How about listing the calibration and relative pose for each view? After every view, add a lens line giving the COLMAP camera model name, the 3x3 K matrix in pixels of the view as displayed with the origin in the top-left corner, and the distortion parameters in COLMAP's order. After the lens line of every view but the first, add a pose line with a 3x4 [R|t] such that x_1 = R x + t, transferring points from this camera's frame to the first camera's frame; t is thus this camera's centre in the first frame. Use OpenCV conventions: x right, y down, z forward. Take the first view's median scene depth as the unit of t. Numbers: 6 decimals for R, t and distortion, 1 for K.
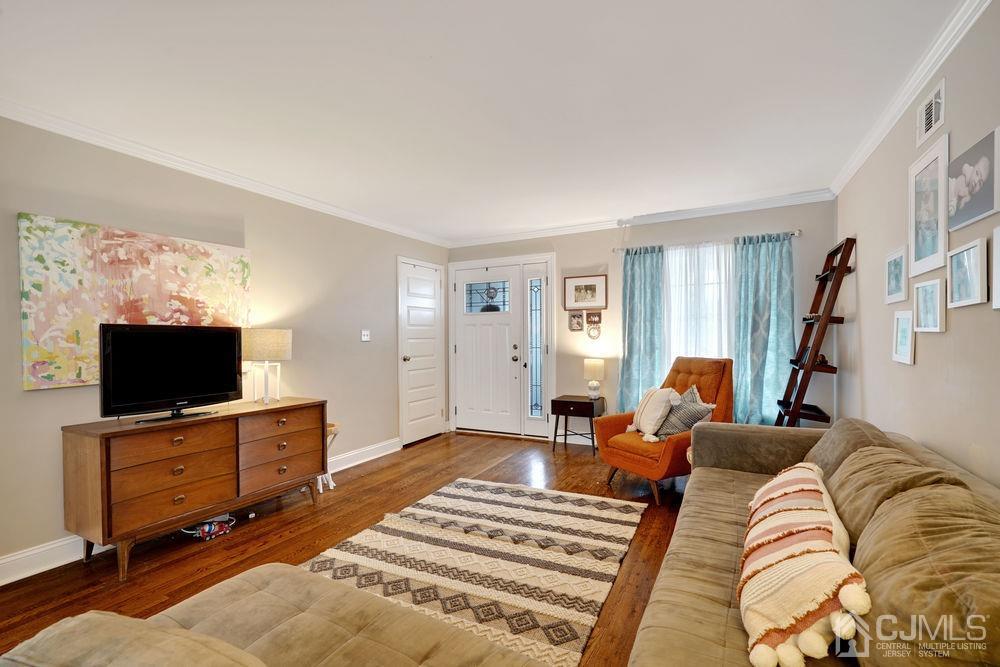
lens RADIAL K [[454.1, 0, 496.4], [0, 454.1, 338.6], [0, 0, 1]] dist [0.002060, 0.000681]
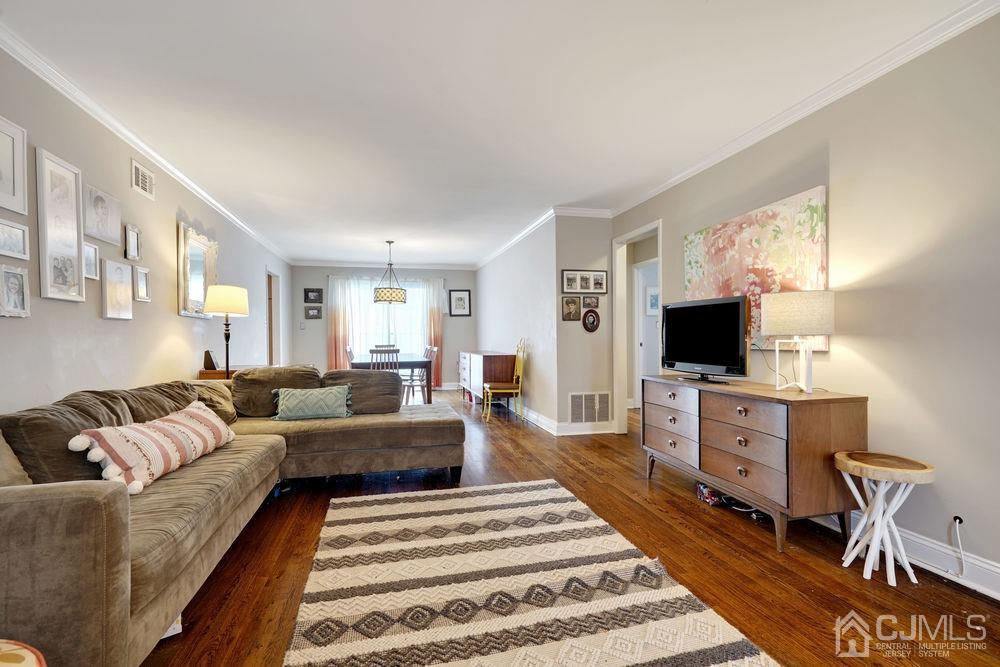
lens RADIAL K [[453.1, 0, 499.6], [0, 453.1, 336.8], [0, 0, 1]] dist [-0.001827, 0.000882]
pose [[-0.753392, 0.016677, -0.657361, 0.315422], [0.013331, 0.999860, 0.010088, 0.032643], [0.657437, -0.001163, -0.753509, 1.123401]]
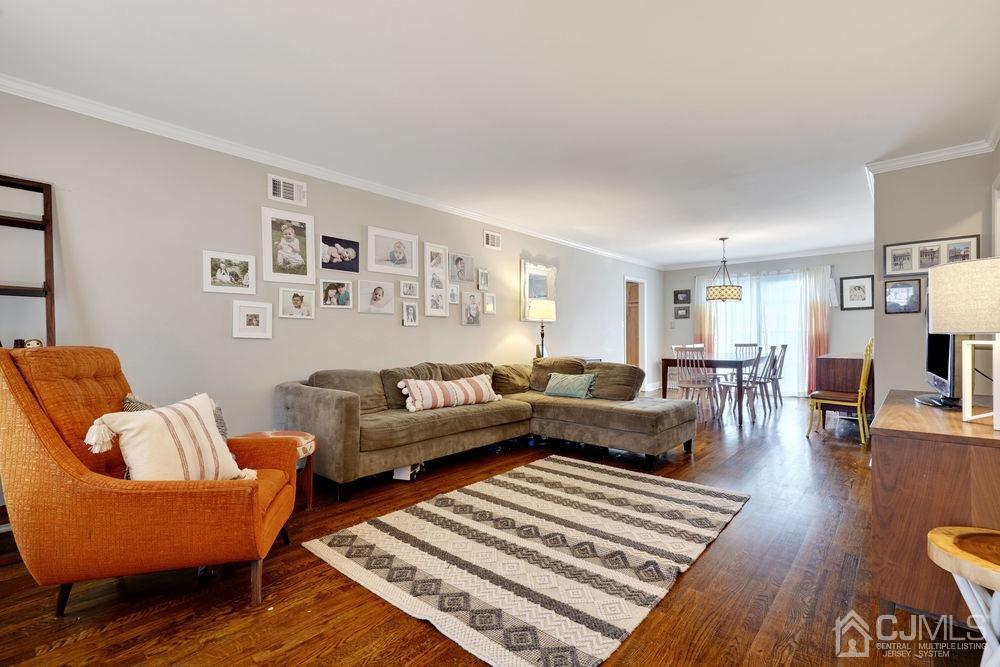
lens RADIAL K [[453.1, 0, 499.6], [0, 453.1, 336.8], [0, 0, 1]] dist [-0.001827, 0.000882]
pose [[-0.968361, 0.014874, 0.249111, -0.130300], [0.015113, 0.999885, -0.000953, 0.039394], [-0.249097, 0.002842, -0.968474, 1.408130]]
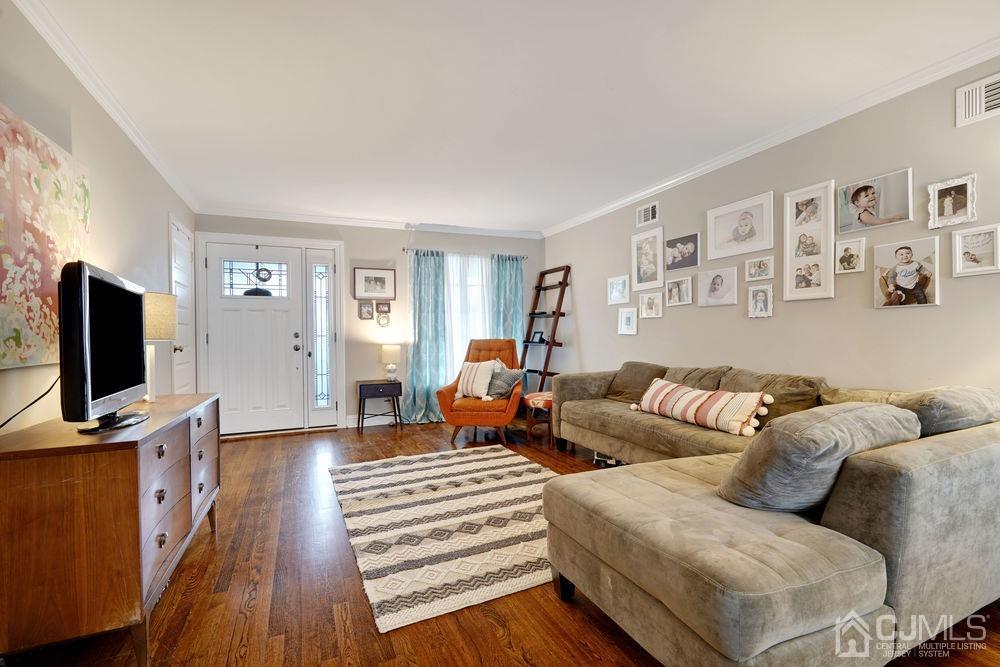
lens RADIAL K [[453.1, 0, 499.6], [0, 453.1, 336.8], [0, 0, 1]] dist [-0.001827, 0.000882]
pose [[0.622403, 0.000572, 0.782697, -0.631749], [0.008021, 0.999943, -0.007110, 0.046730], [-0.782656, 0.010703, 0.622362, 0.139506]]
